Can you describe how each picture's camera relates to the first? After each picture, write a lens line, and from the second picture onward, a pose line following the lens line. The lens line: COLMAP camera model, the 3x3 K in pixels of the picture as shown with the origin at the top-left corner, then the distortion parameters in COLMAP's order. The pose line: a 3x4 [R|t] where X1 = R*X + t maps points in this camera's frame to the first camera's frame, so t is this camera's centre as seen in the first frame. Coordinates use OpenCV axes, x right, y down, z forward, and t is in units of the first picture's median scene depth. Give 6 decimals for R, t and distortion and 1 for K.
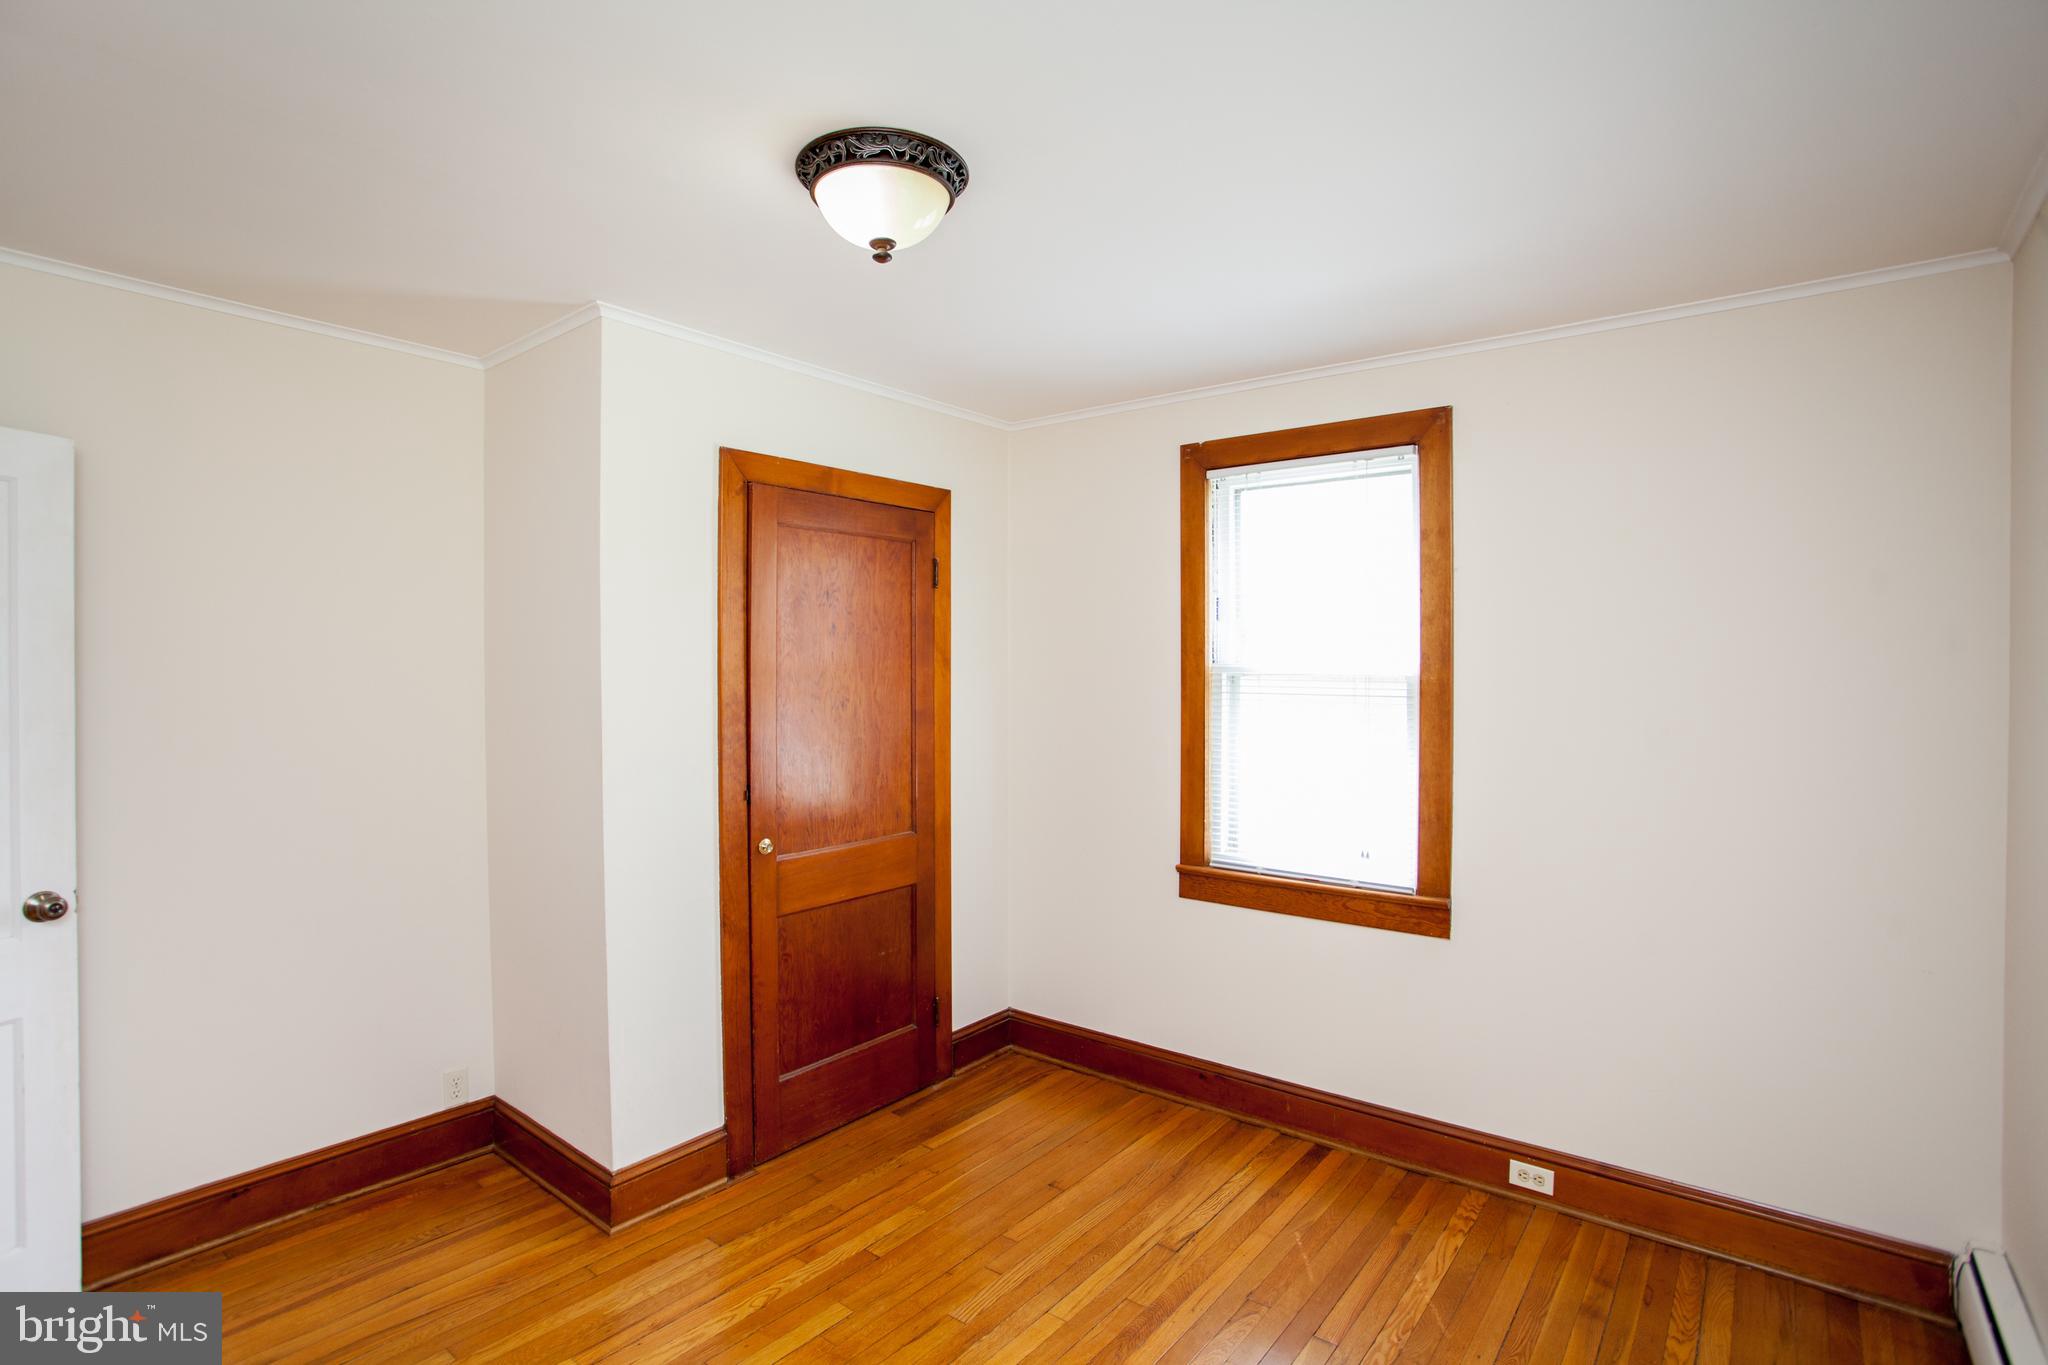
lens RADIAL K [[998.2, 0, 1016.5], [0, 998.2, 675.2], [0, 0, 1]] dist [-0.078315, 0.028710]
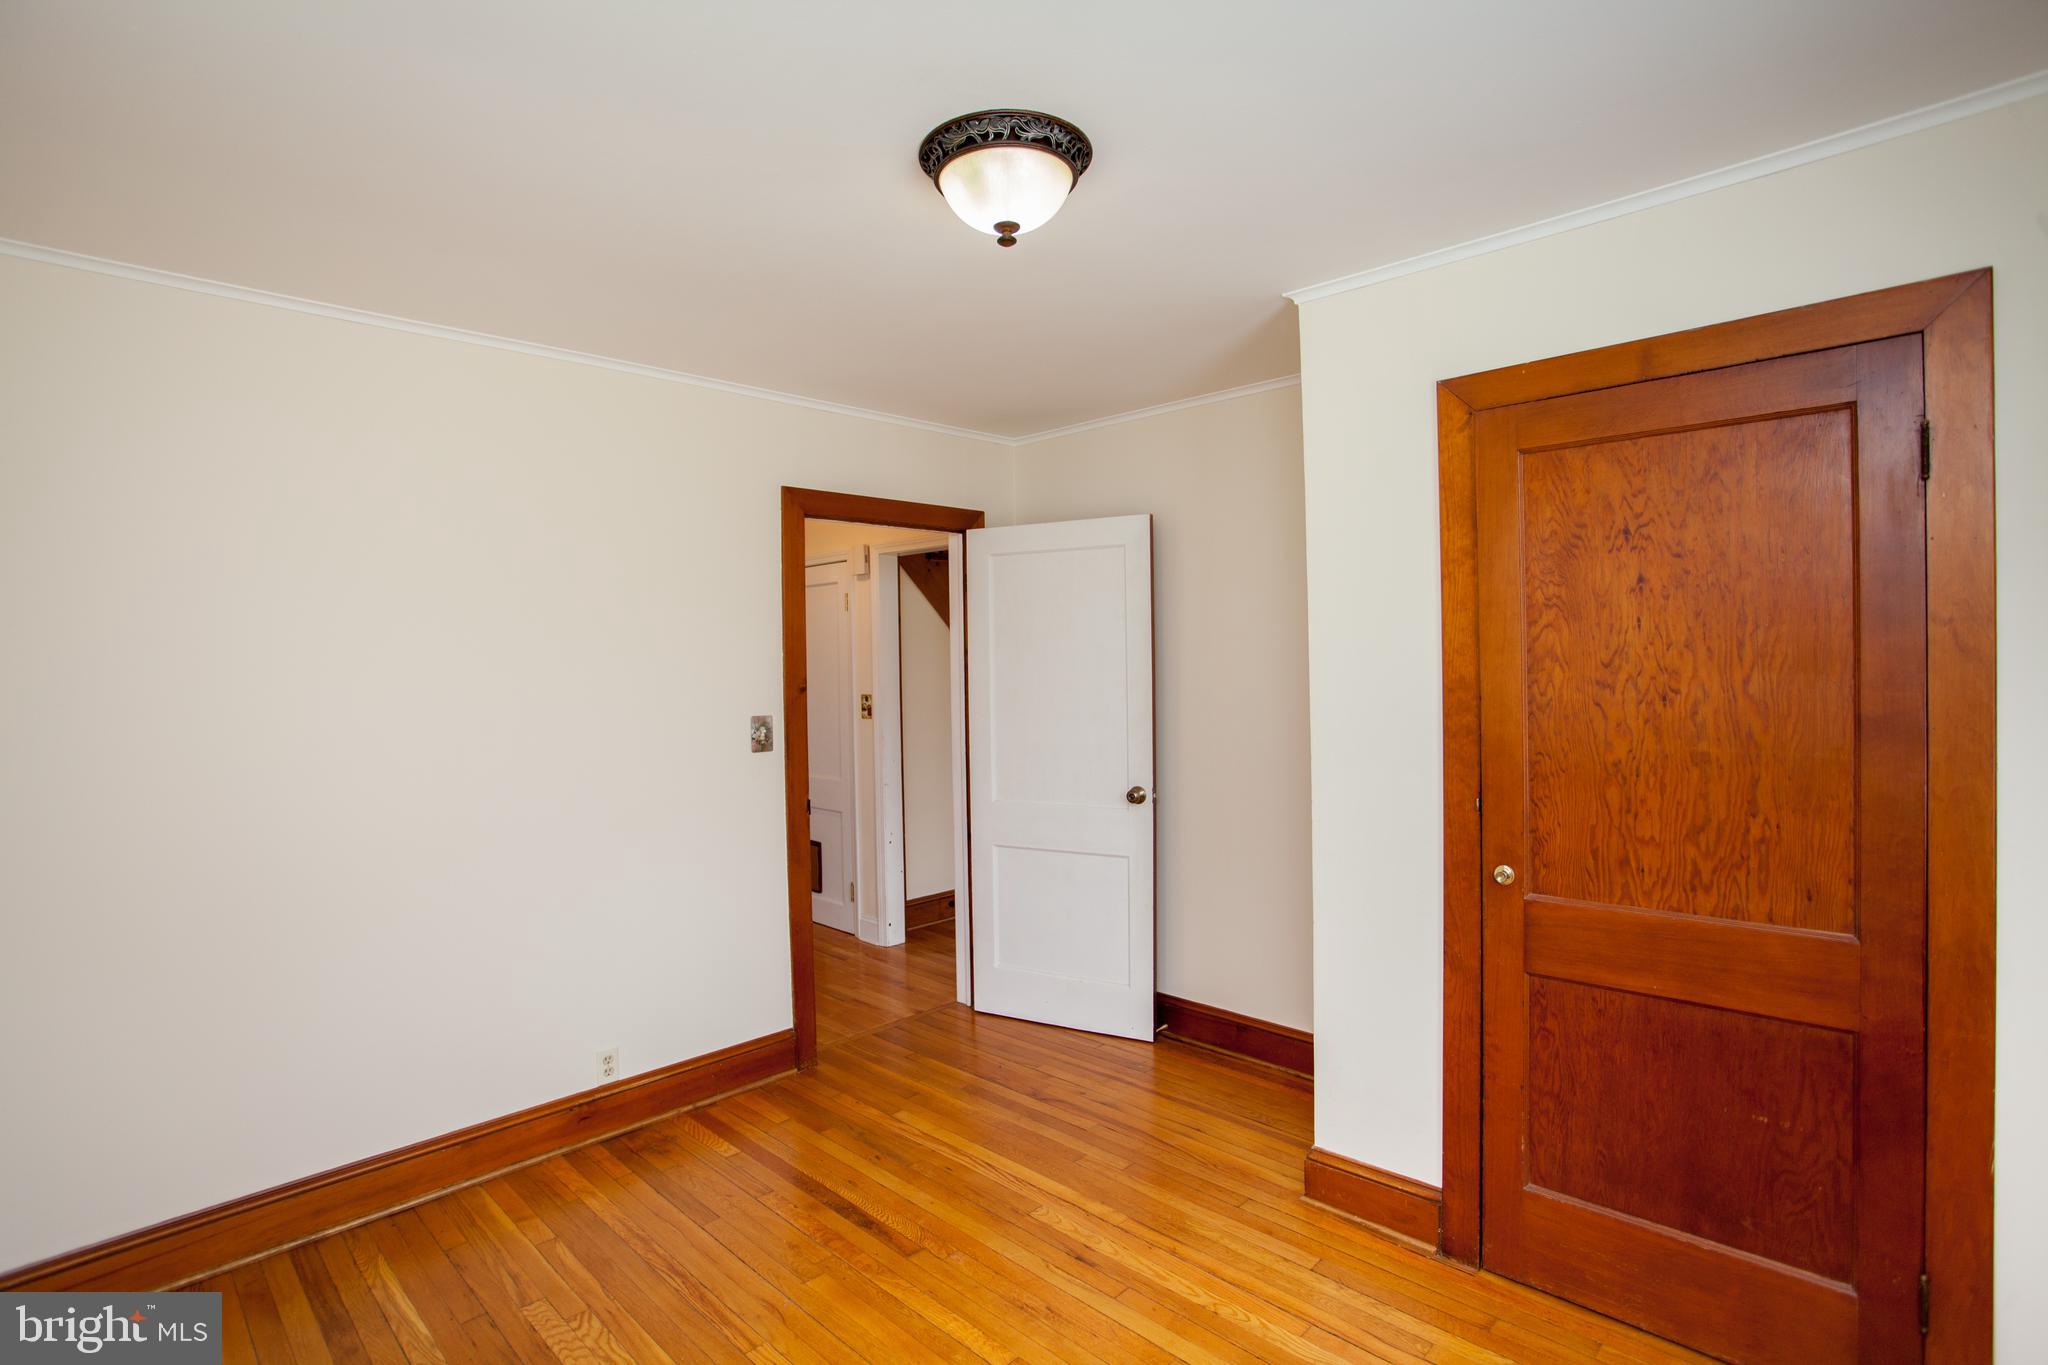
lens RADIAL K [[998.2, 0, 1016.5], [0, 998.2, 675.2], [0, 0, 1]] dist [-0.078315, 0.028710]
pose [[-0.112792, 0.017910, -0.993457, 0.603395], [0.009712, 0.999810, 0.016922, 0.000017], [0.993571, -0.007740, -0.112944, 0.782809]]
